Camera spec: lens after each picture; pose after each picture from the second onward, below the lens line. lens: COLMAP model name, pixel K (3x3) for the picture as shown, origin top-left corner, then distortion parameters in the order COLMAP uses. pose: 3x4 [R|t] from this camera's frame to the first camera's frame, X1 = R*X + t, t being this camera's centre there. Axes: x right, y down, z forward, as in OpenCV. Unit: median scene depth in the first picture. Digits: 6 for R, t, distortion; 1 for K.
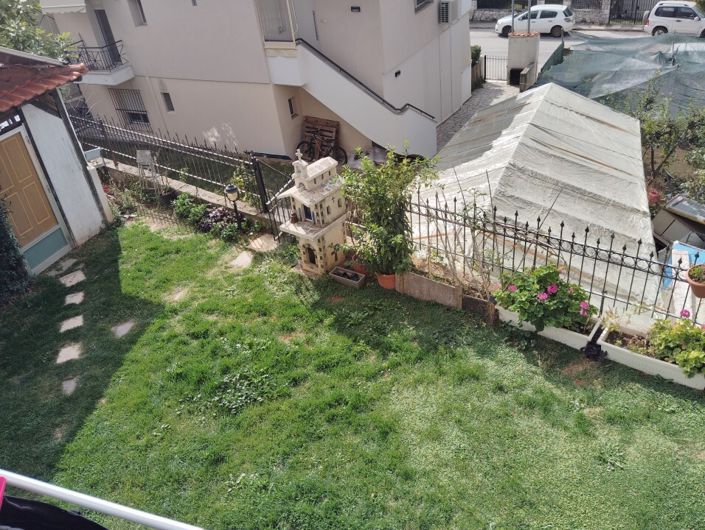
lens RADIAL K [[576.2, 0, 350.6], [0, 576.2, 263.1], [0, 0, 1]] dist [0.068787, -0.141694]
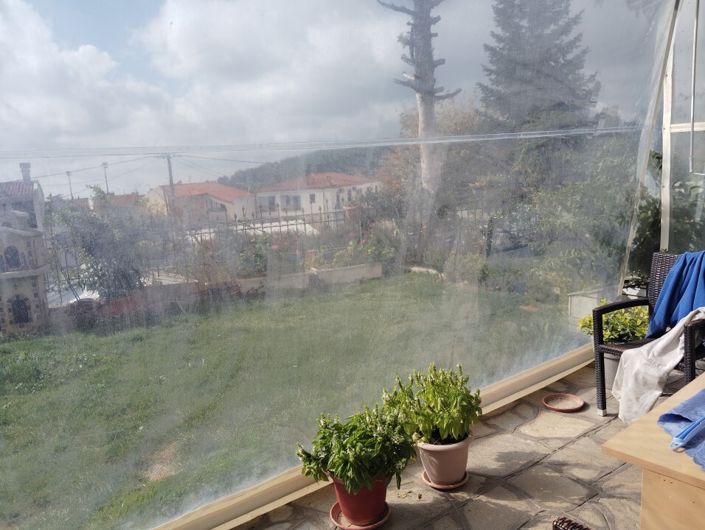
lens RADIAL K [[576.2, 0, 347.7], [0, 576.2, 264.5], [0, 0, 1]] dist [0.068787, -0.141694]
pose [[0.580020, -0.057450, 0.812574, -0.236630], [0.464336, 0.842905, -0.271851, 0.191424], [-0.669305, 0.534987, 0.515578, 0.086356]]
